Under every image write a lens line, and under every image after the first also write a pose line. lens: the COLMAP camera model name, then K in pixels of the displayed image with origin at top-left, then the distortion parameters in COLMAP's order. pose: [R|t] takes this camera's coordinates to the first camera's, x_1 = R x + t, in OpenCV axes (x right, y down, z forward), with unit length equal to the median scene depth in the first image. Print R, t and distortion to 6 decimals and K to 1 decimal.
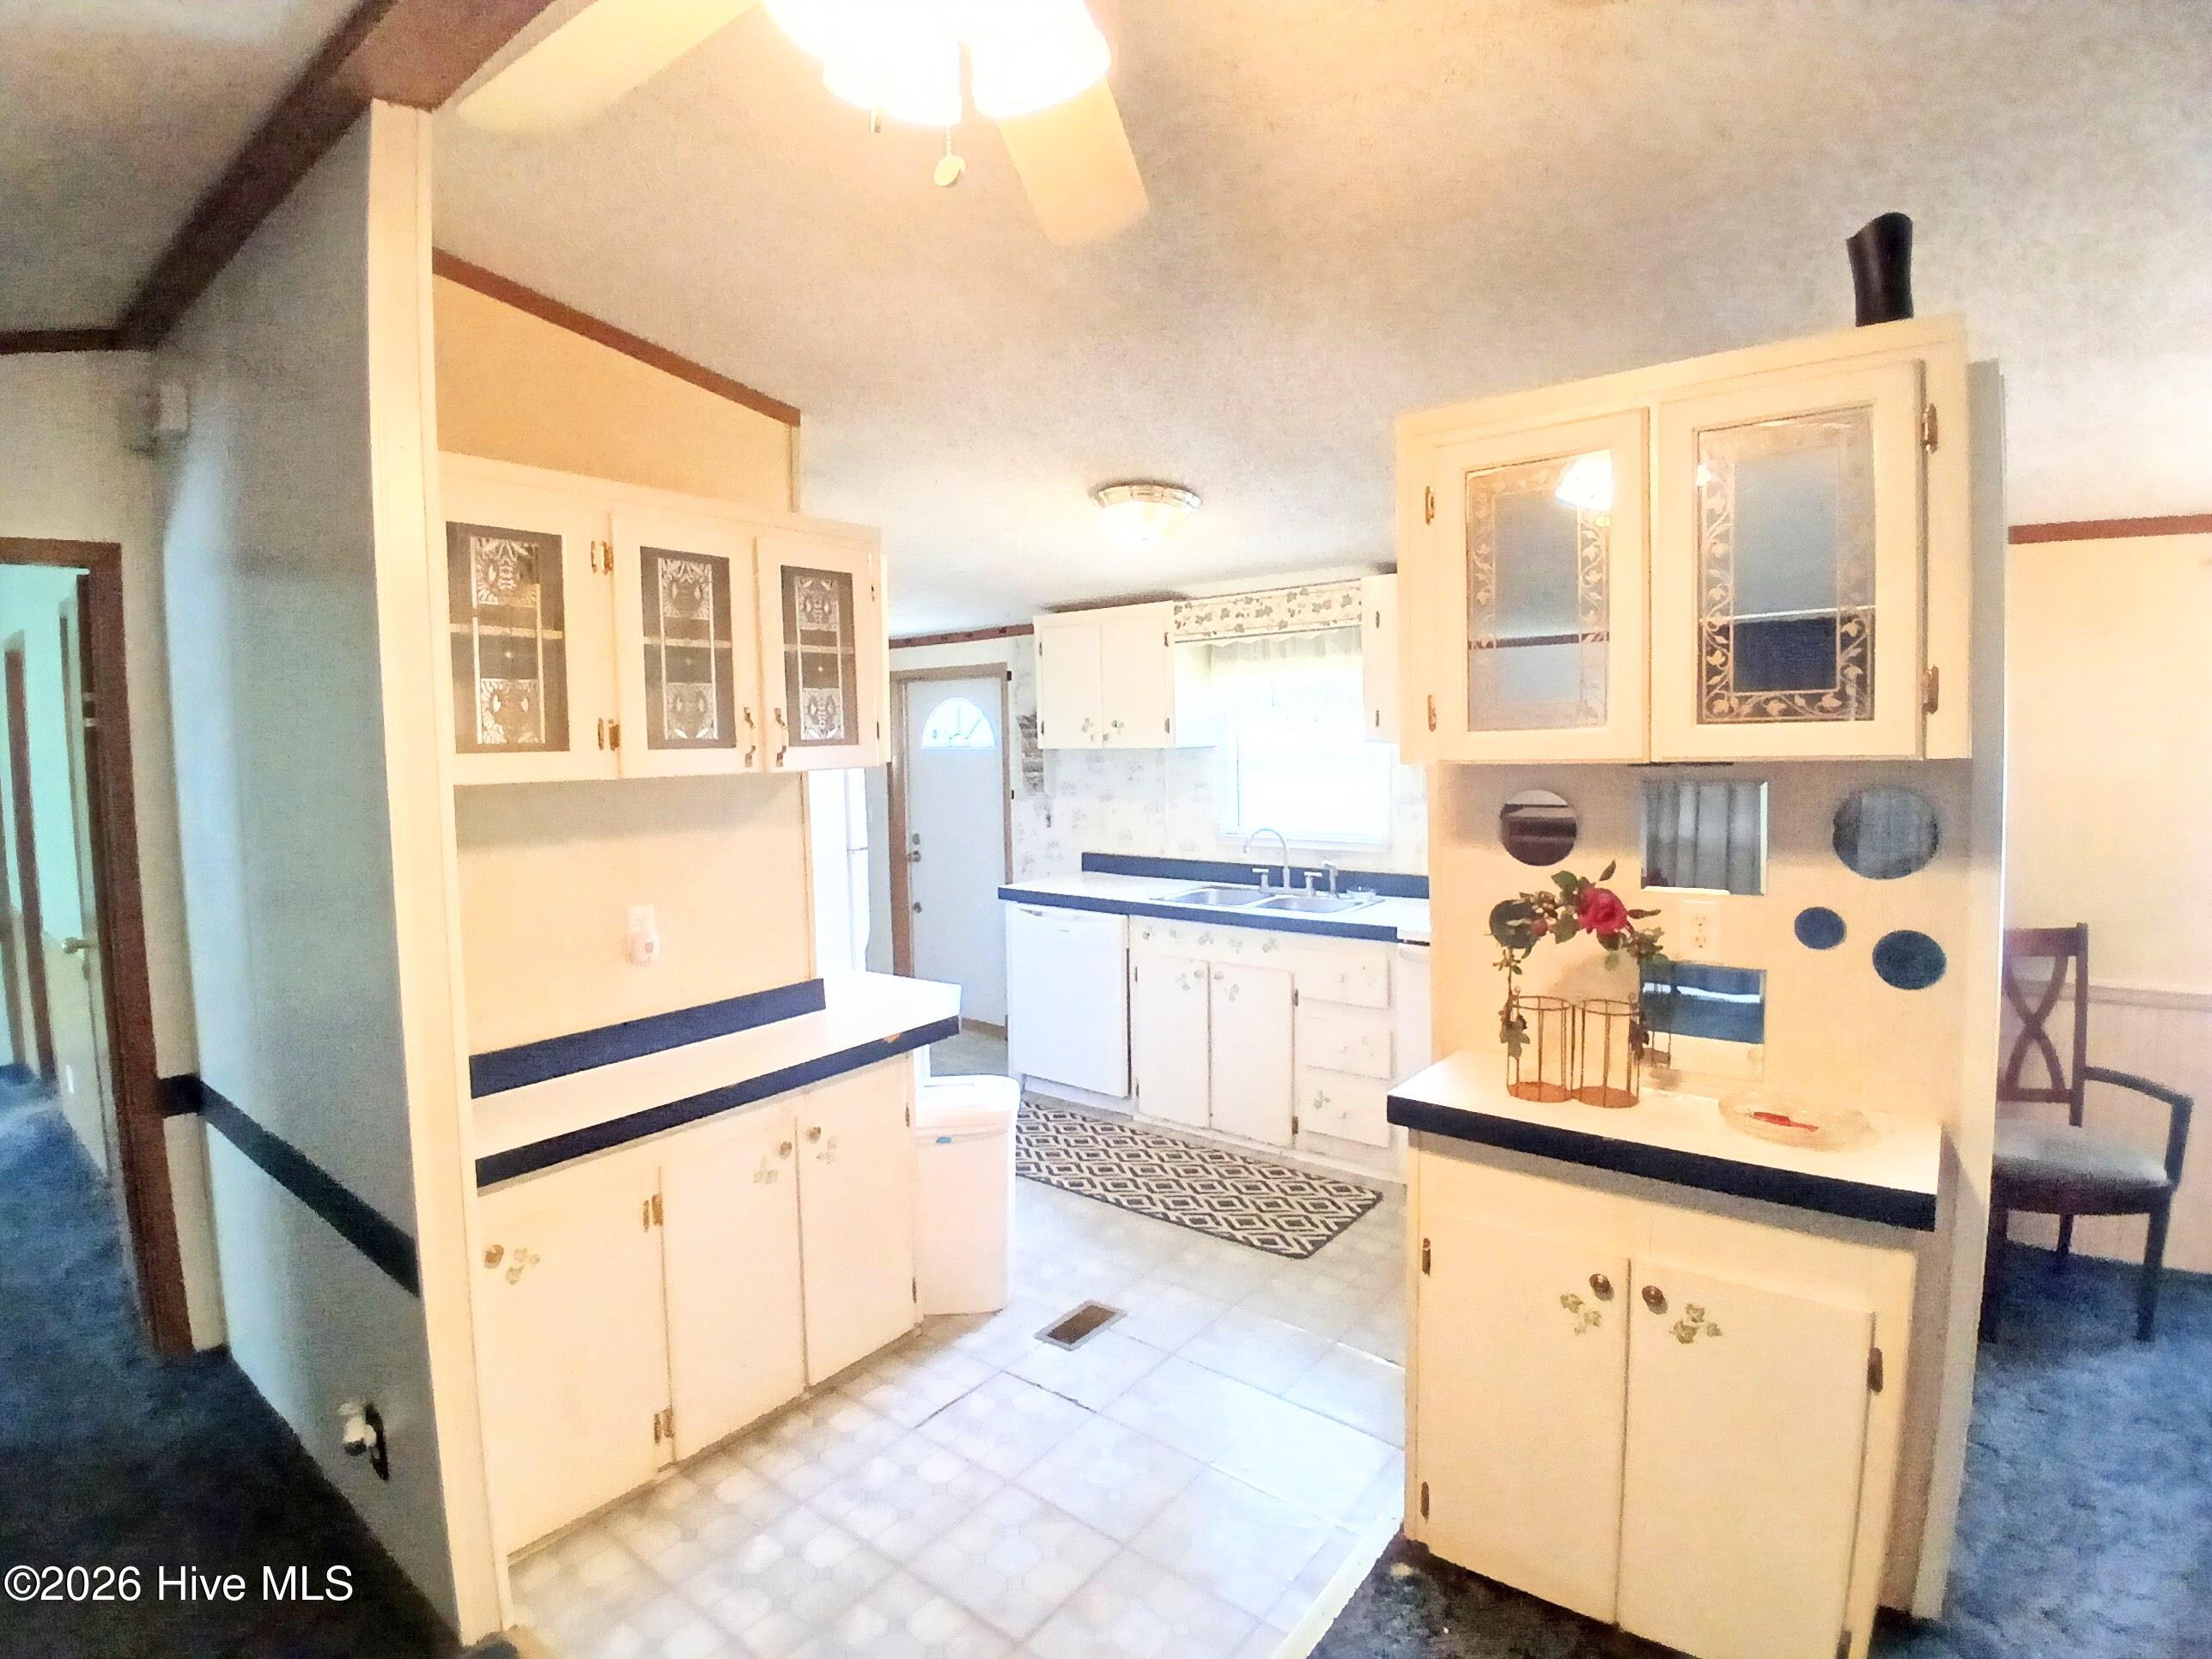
lens RADIAL K [[1100.6, 0, 1083.1], [0, 1100.6, 799.9], [0, 0, 1]] dist [0.008497, -0.042396]
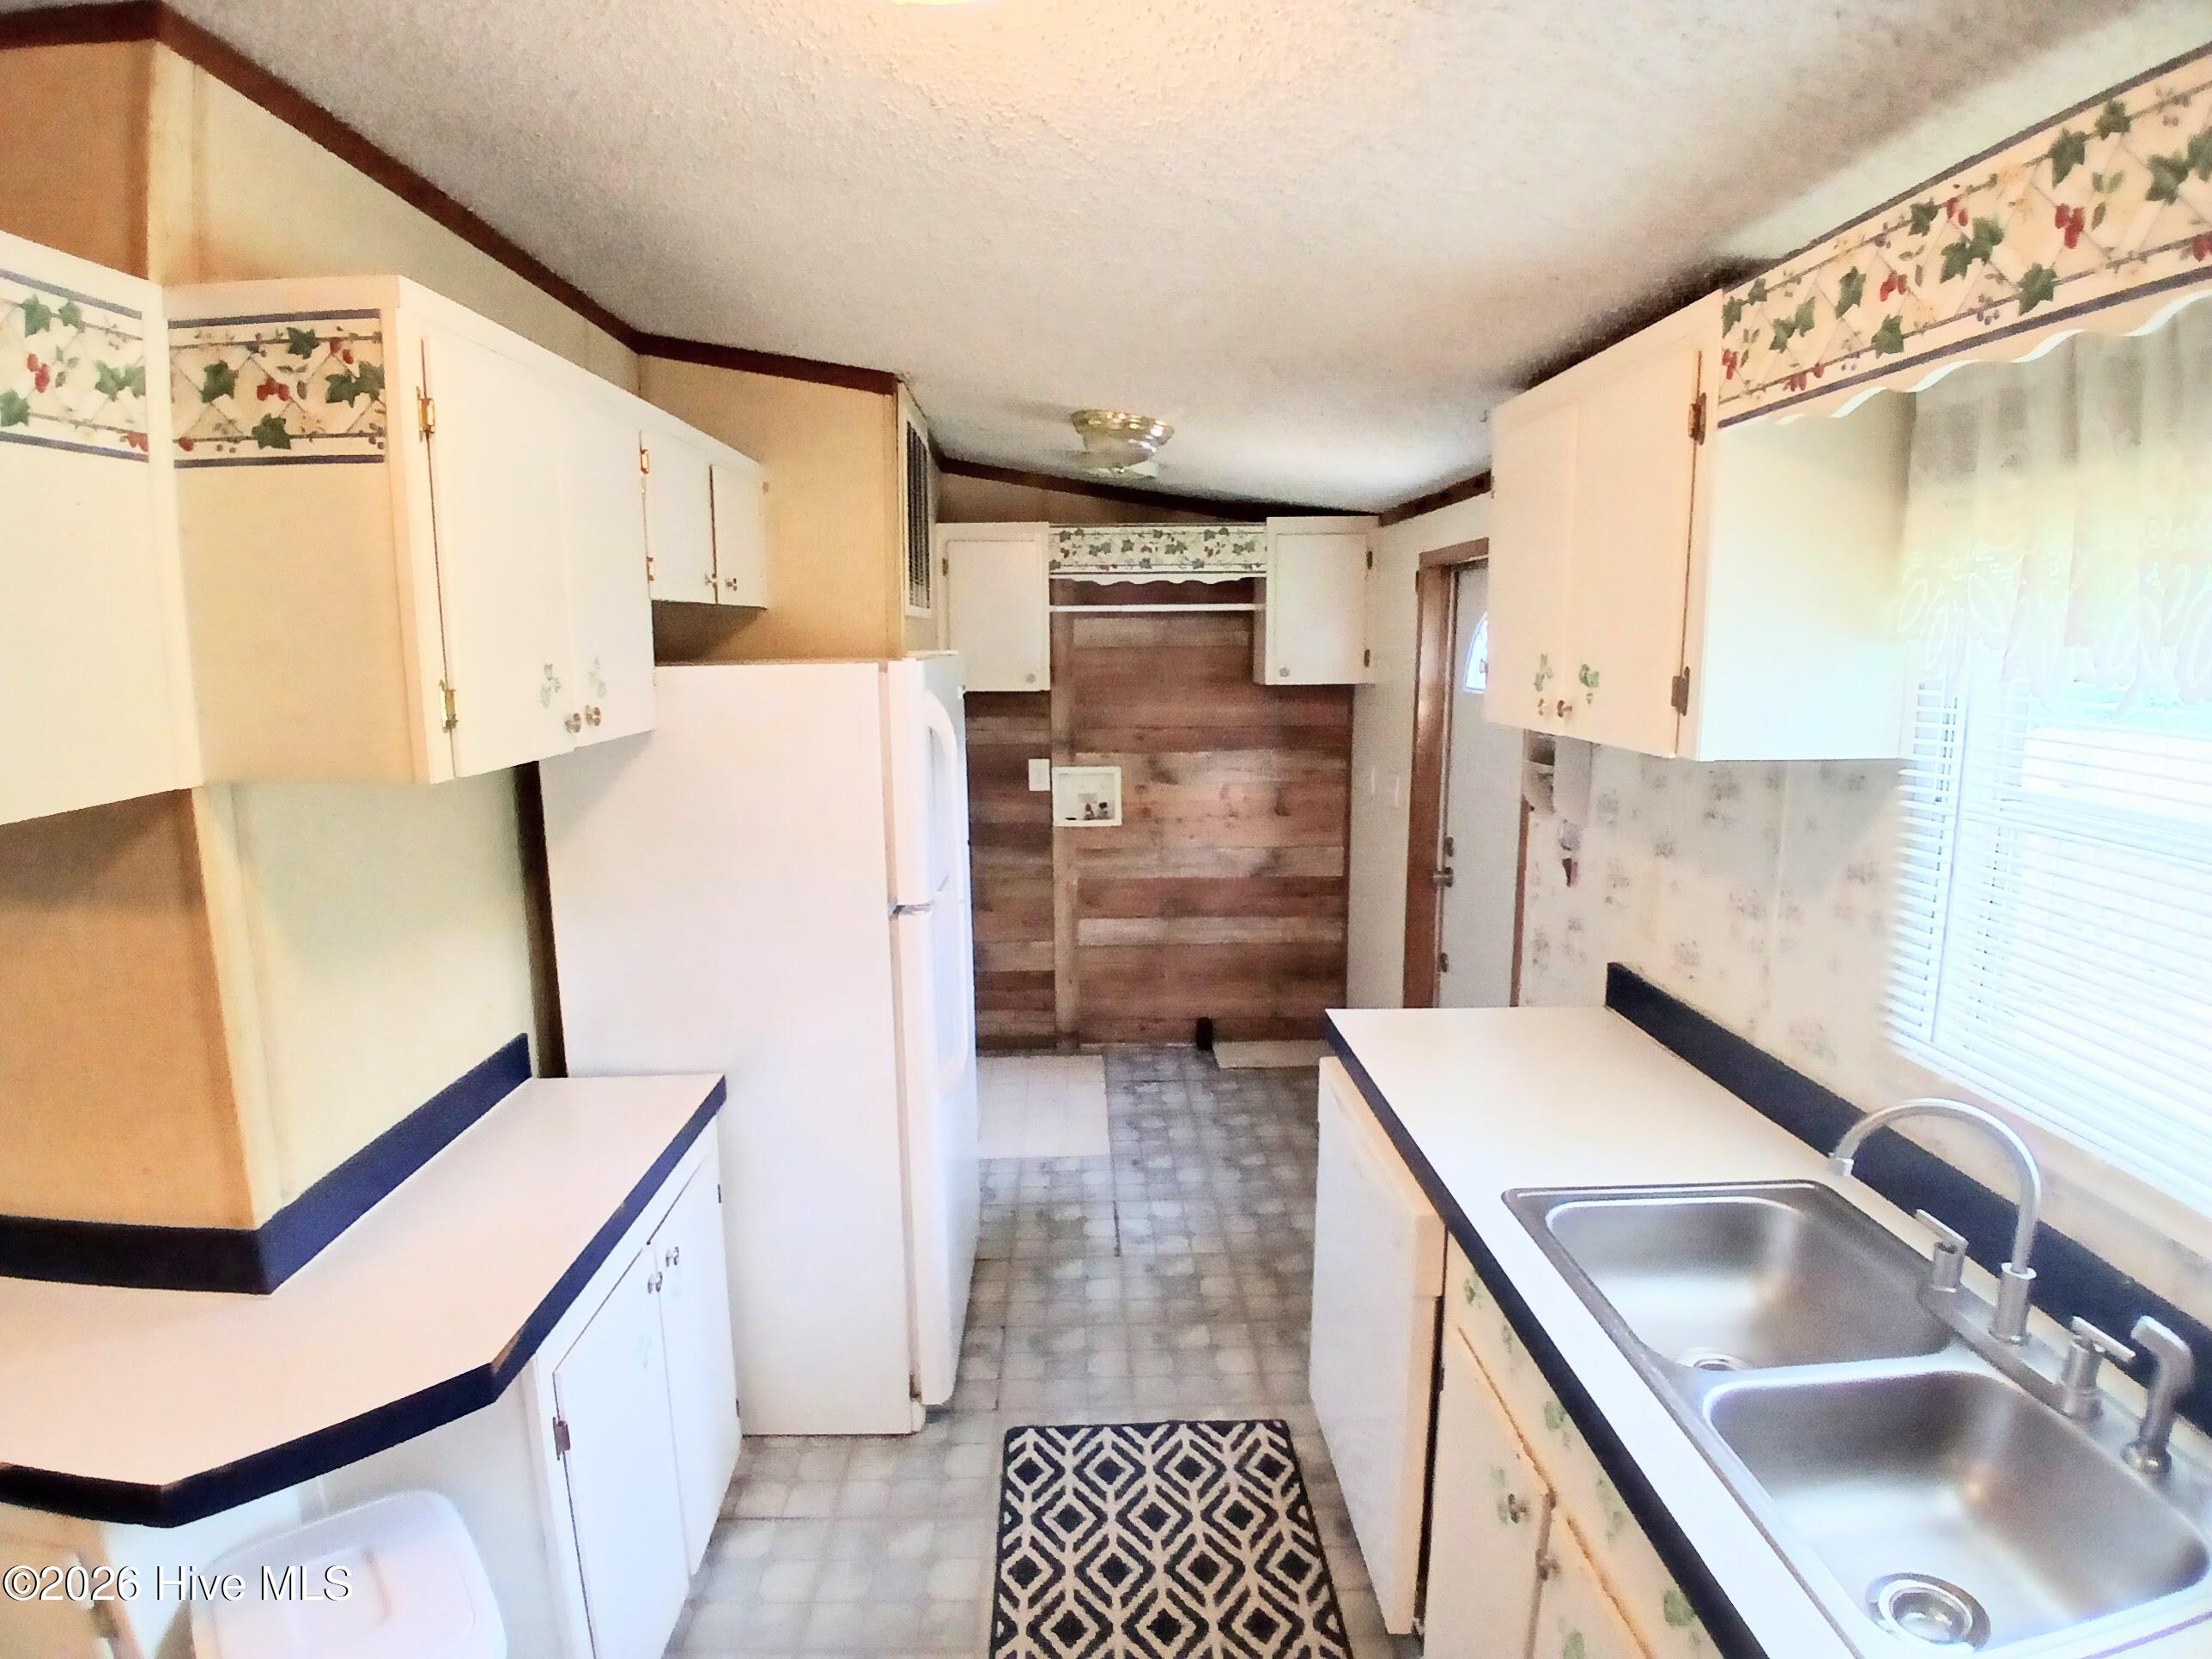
lens RADIAL K [[1105.1, 0, 1092.9], [0, 1105.1, 793.4], [0, 0, 1]] dist [0.000593, -0.042194]
pose [[0.643055, 0.129655, -0.754765, 0.330418], [-0.063122, 0.991184, 0.116488, -0.098559], [0.763215, -0.027265, 0.645570, 1.006389]]
